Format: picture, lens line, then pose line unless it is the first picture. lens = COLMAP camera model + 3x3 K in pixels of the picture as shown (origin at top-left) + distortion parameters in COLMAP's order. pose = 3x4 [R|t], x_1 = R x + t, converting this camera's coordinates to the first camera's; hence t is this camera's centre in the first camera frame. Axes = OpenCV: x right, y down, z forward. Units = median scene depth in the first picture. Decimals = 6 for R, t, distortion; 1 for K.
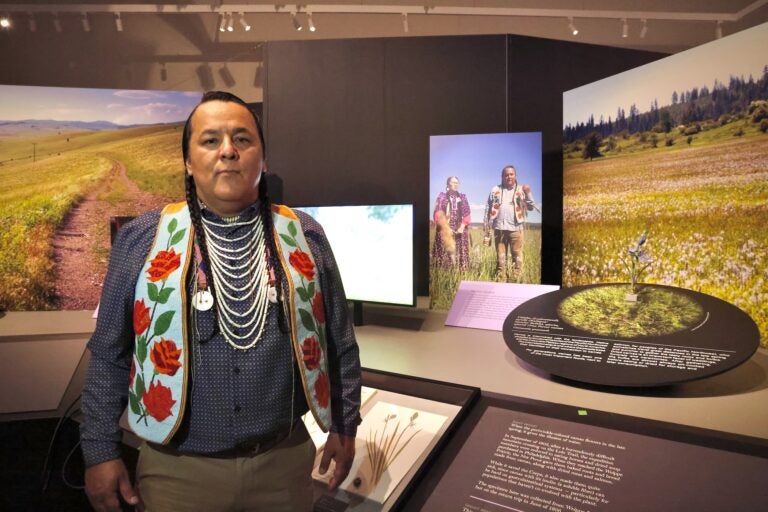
lens RADIAL K [[515.2, 0, 420.2], [0, 515.2, 255.4], [0, 0, 1]] dist [-0.087860, 0.079213]
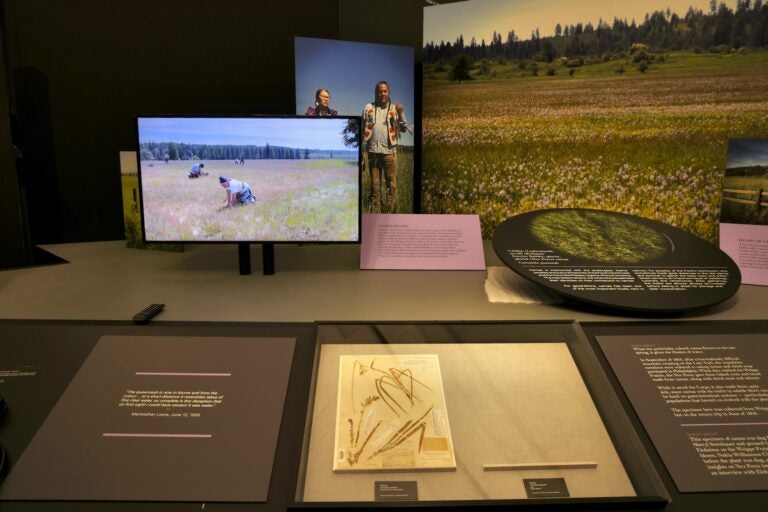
lens RADIAL K [[515.2, 0, 420.2], [0, 515.2, 255.4], [0, 0, 1]] dist [-0.087860, 0.079213]
pose [[0.821455, -0.098745, 0.561660, -0.372787], [0.018349, 0.988962, 0.147032, -0.002509], [-0.569978, -0.110474, 0.814199, 0.234542]]
